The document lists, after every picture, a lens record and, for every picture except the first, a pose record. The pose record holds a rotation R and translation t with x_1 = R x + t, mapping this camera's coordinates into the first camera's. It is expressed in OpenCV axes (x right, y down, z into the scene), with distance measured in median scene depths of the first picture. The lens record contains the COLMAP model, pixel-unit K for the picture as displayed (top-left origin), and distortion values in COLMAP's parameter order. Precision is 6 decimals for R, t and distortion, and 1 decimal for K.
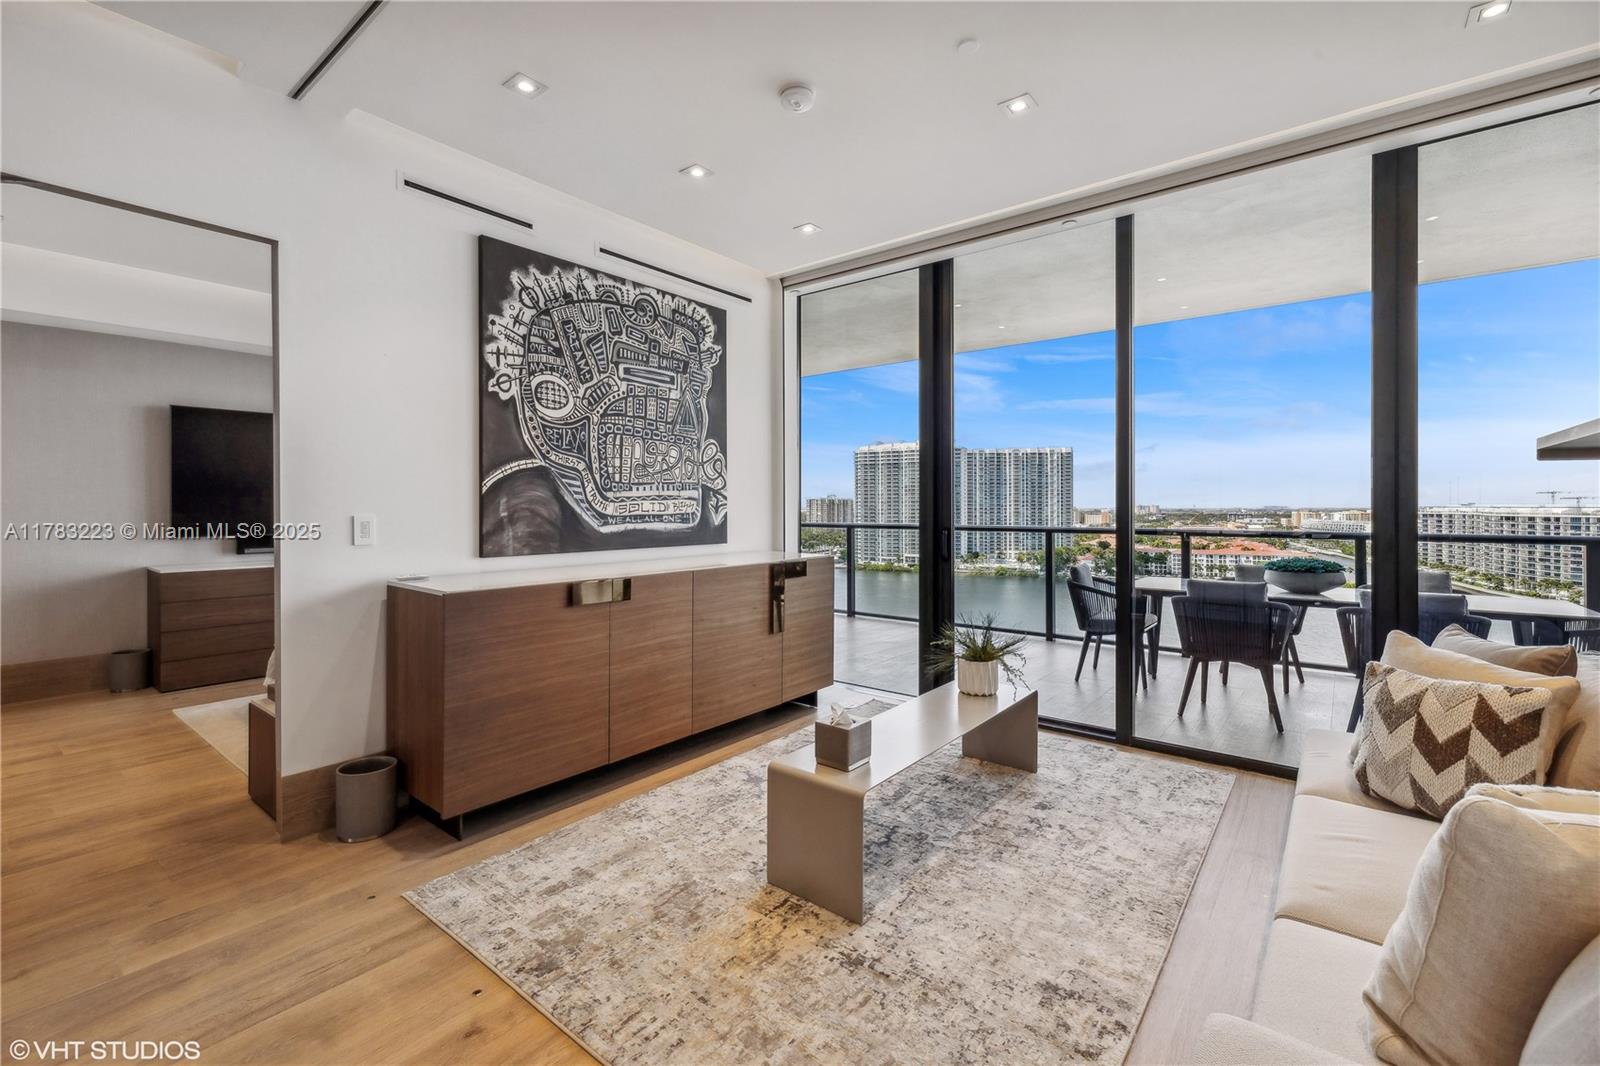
lens RADIAL K [[690.7, 0, 784.4], [0, 690.7, 512.6], [0, 0, 1]] dist [-0.000900, 0.001718]
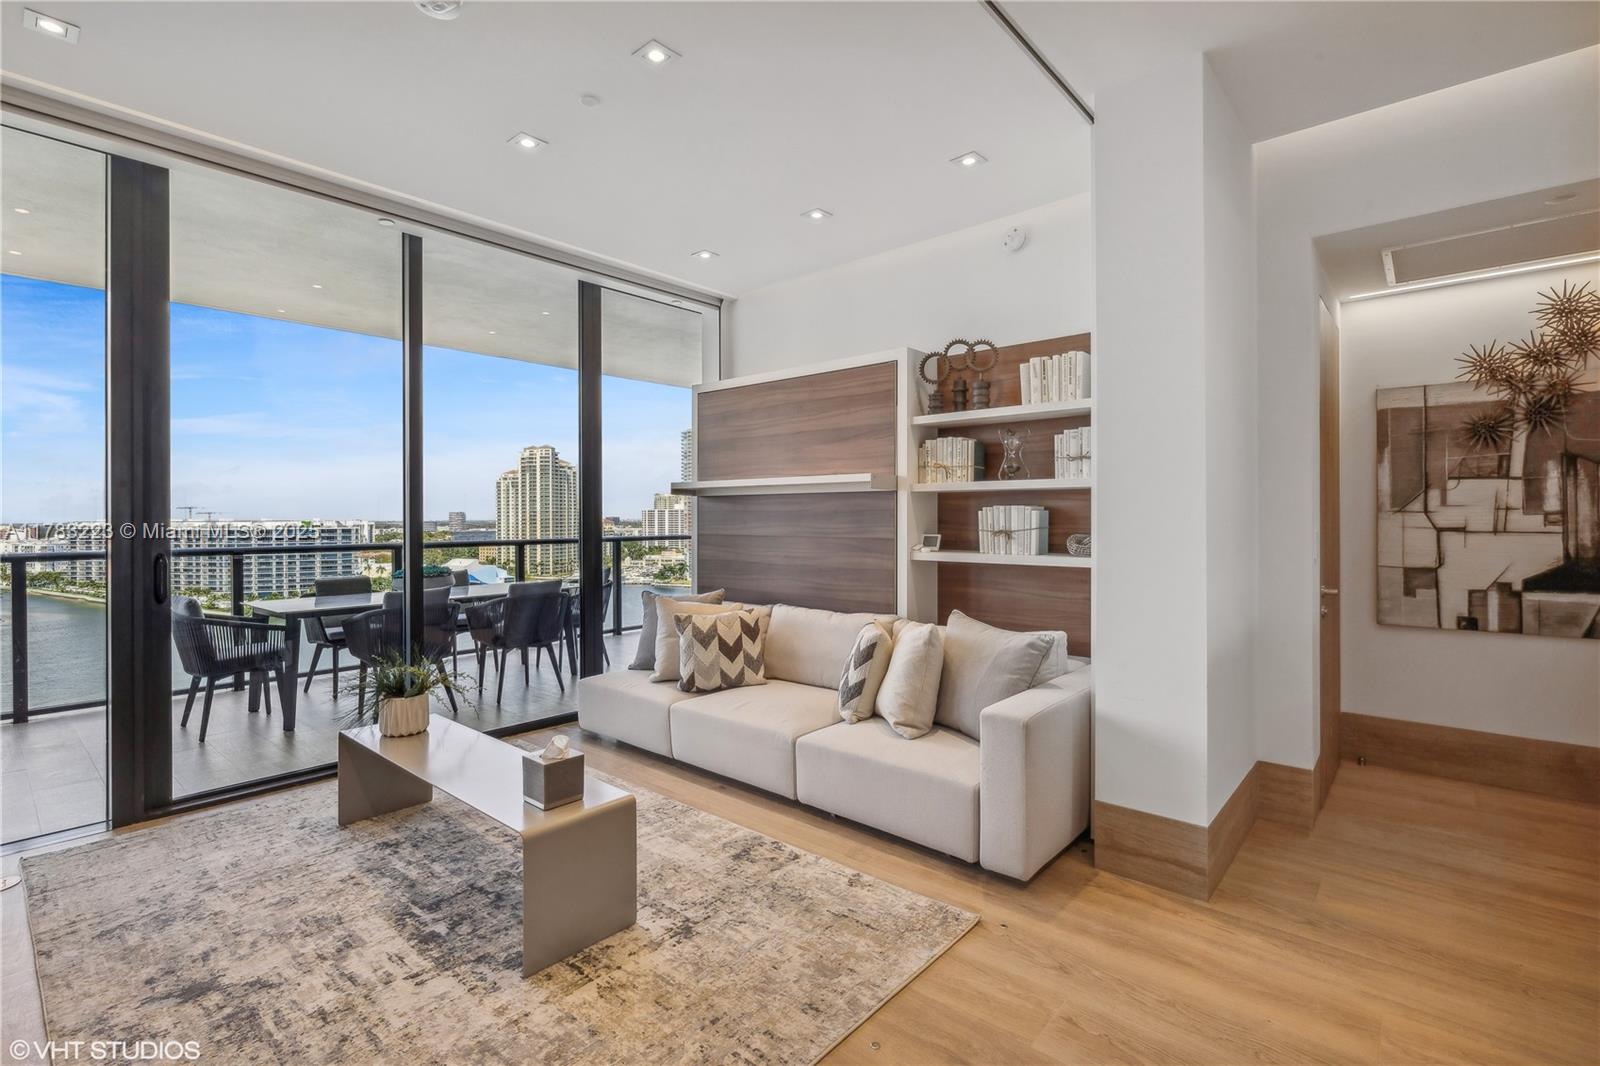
lens RADIAL K [[736.7, 0, 790.6], [0, 736.7, 528.6], [0, 0, 1]] dist [-0.011468, 0.003552]
pose [[0.038607, -0.015298, 0.999137, -0.670358], [0.014786, 0.999782, 0.014736, -0.008682], [-0.999145, 0.014204, 0.038825, 0.487945]]
